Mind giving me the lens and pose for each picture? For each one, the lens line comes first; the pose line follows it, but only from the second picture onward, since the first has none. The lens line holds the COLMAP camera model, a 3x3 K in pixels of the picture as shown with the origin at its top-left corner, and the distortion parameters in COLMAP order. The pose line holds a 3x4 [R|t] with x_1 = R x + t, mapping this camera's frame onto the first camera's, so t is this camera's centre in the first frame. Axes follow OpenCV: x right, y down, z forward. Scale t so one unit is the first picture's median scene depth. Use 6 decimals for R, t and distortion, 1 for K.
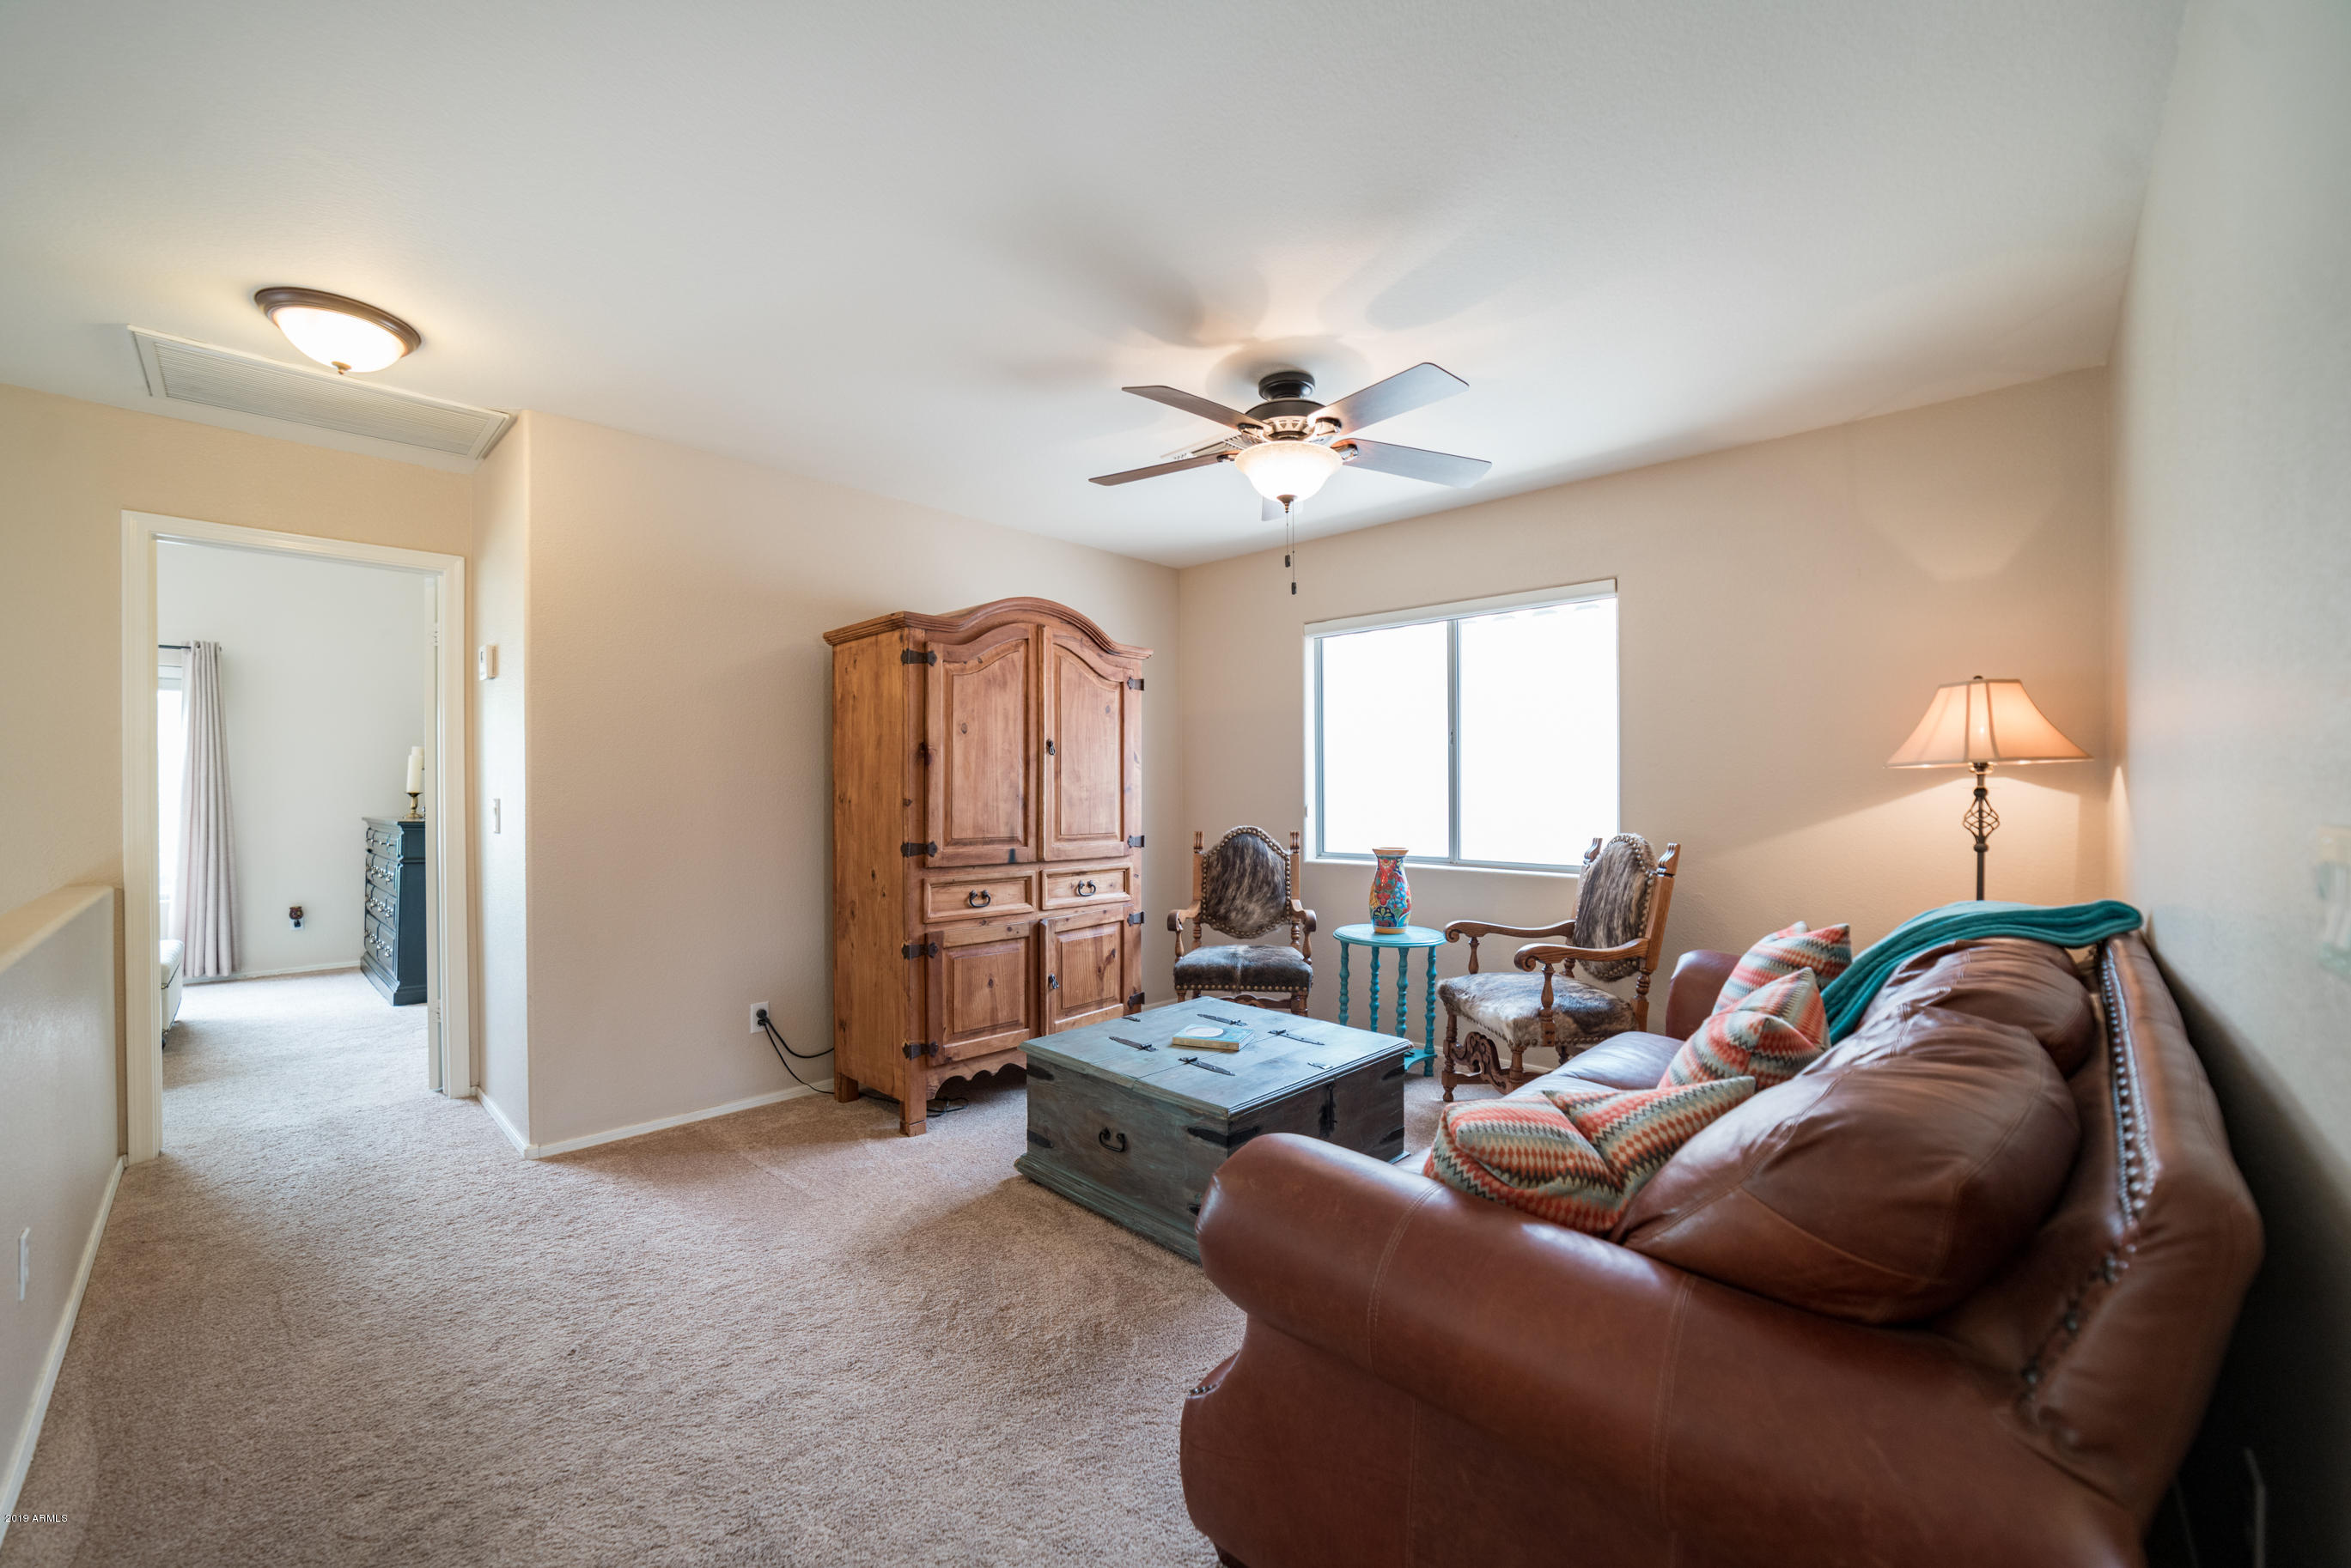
lens RADIAL K [[934.0, 0, 1171.6], [0, 934.0, 788.4], [0, 0, 1]] dist [-0.003456, 0.000290]
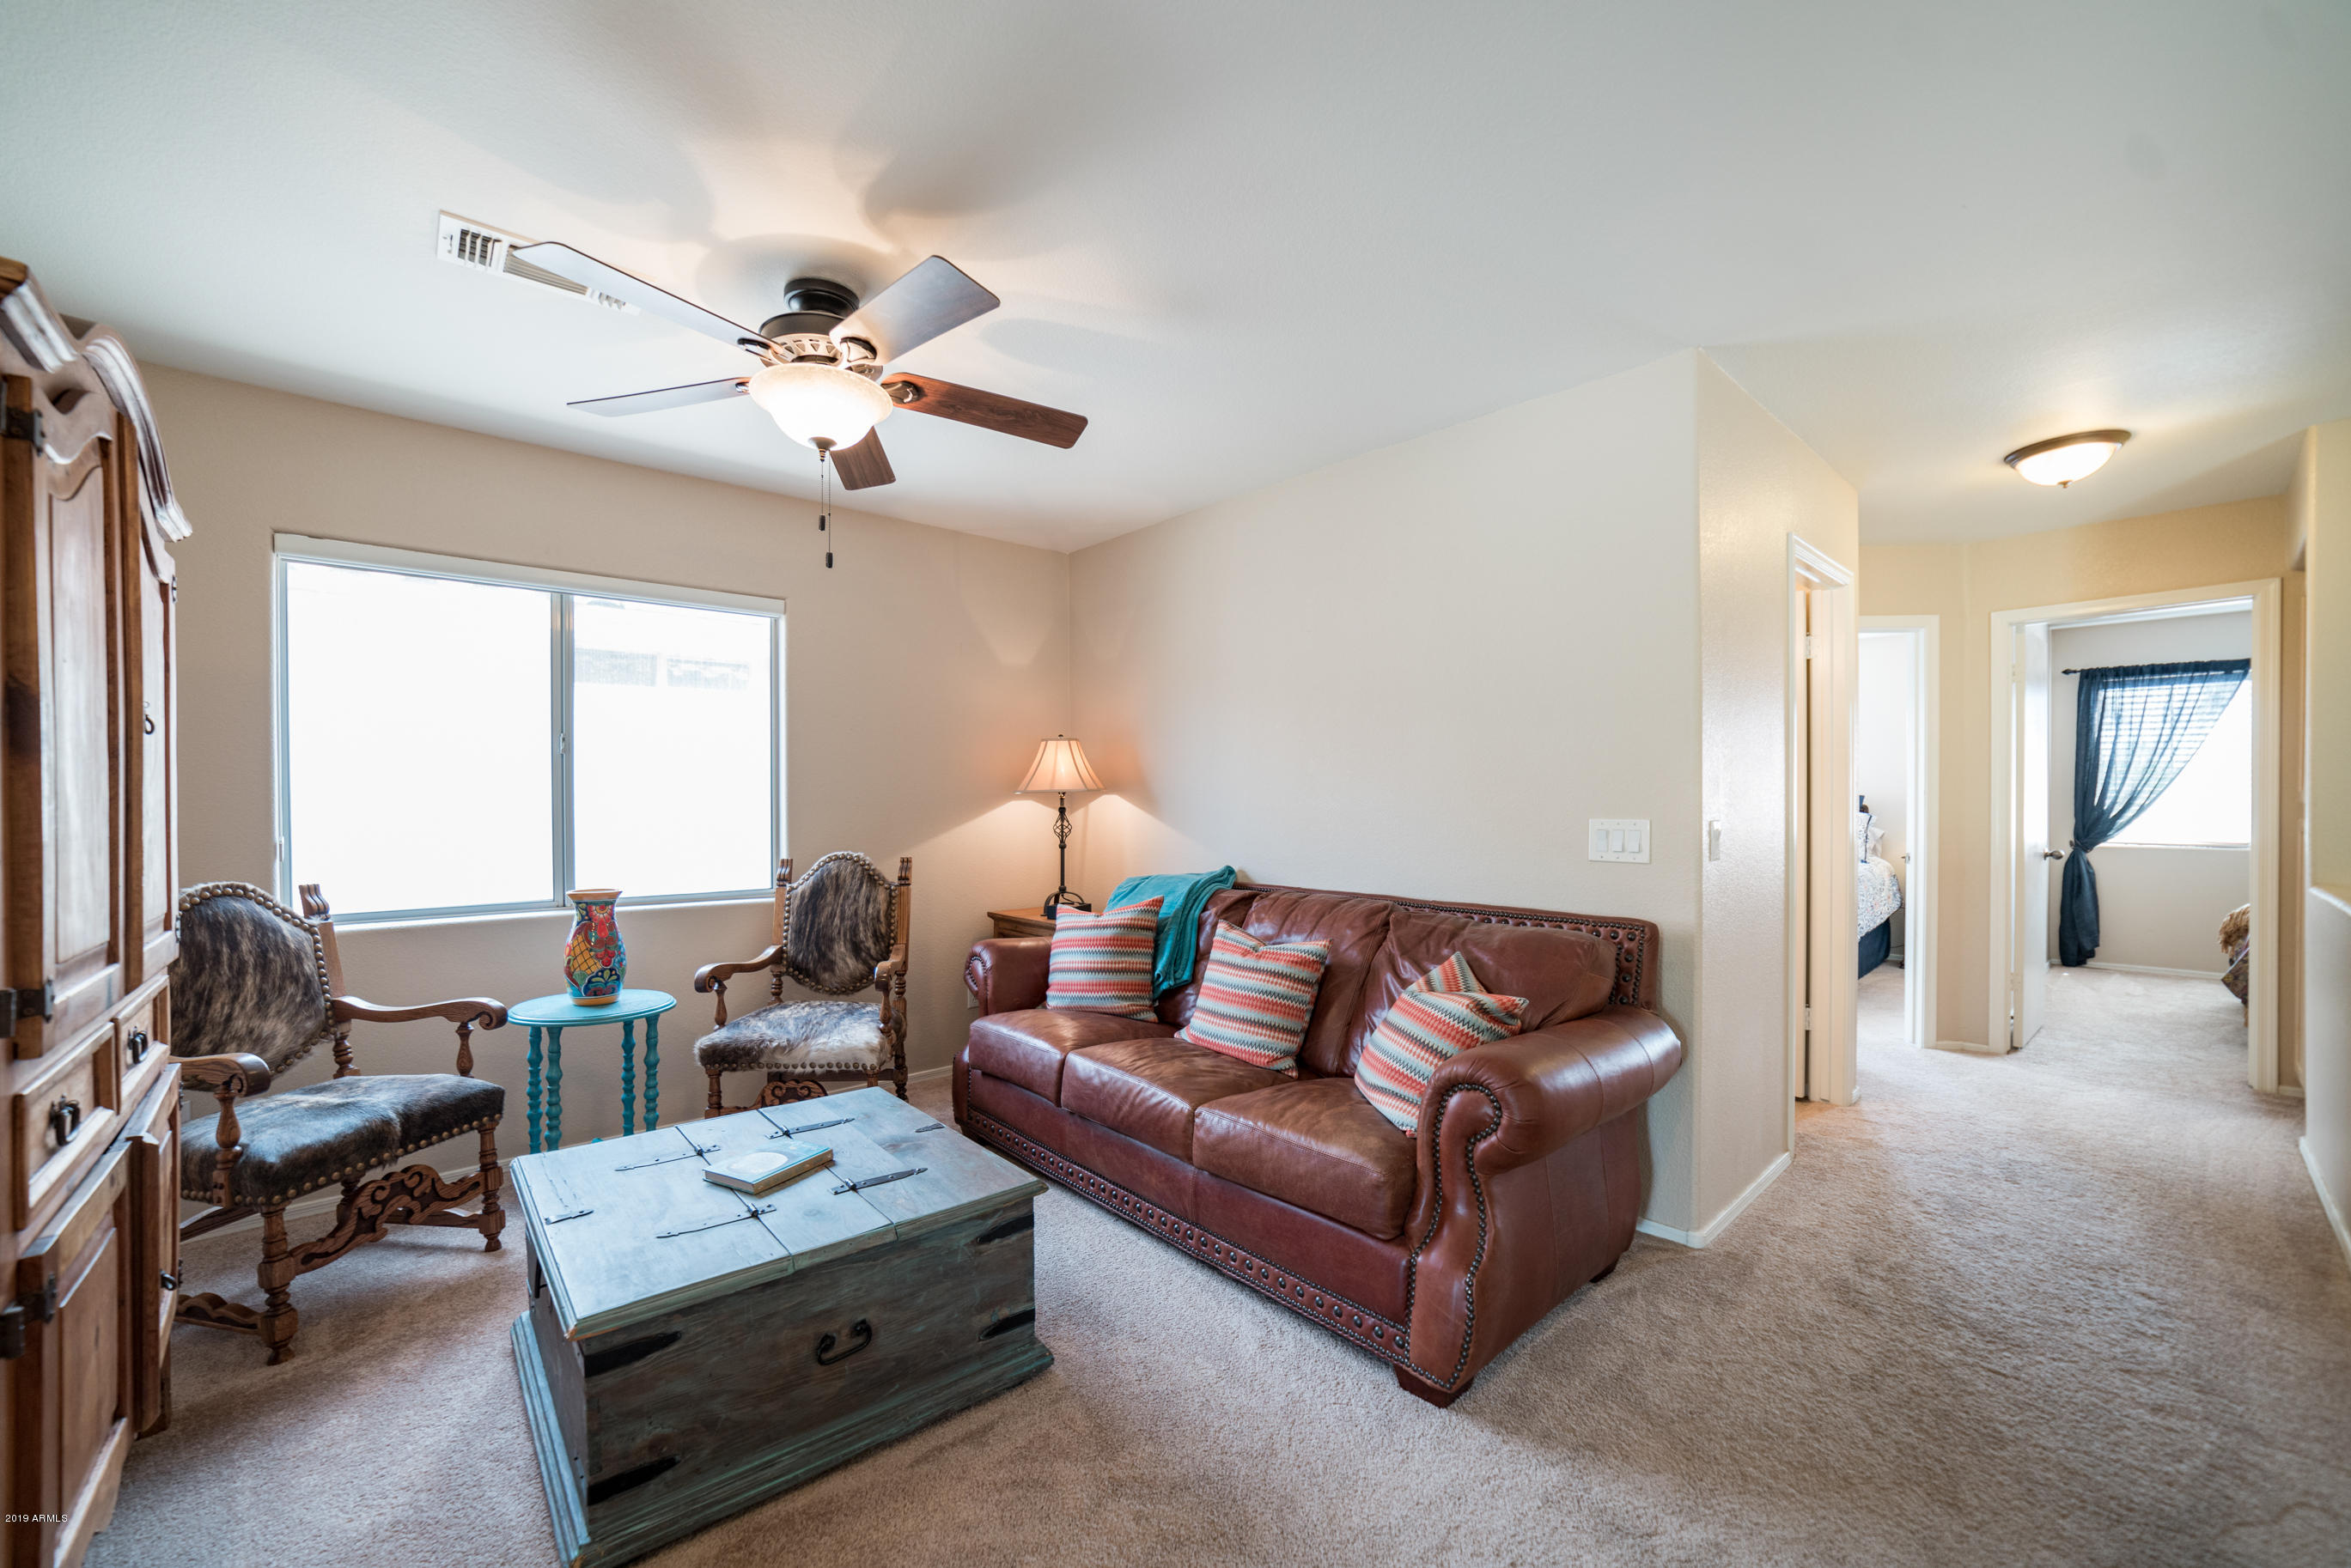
lens RADIAL K [[934.0, 0, 1172.3], [0, 934.0, 804.2], [0, 0, 1]] dist [-0.003456, 0.000290]
pose [[0.089621, -0.000673, 0.995976, -0.535925], [0.002239, 0.999997, 0.000475, -0.005099], [-0.995973, 0.002188, 0.089623, 0.538220]]
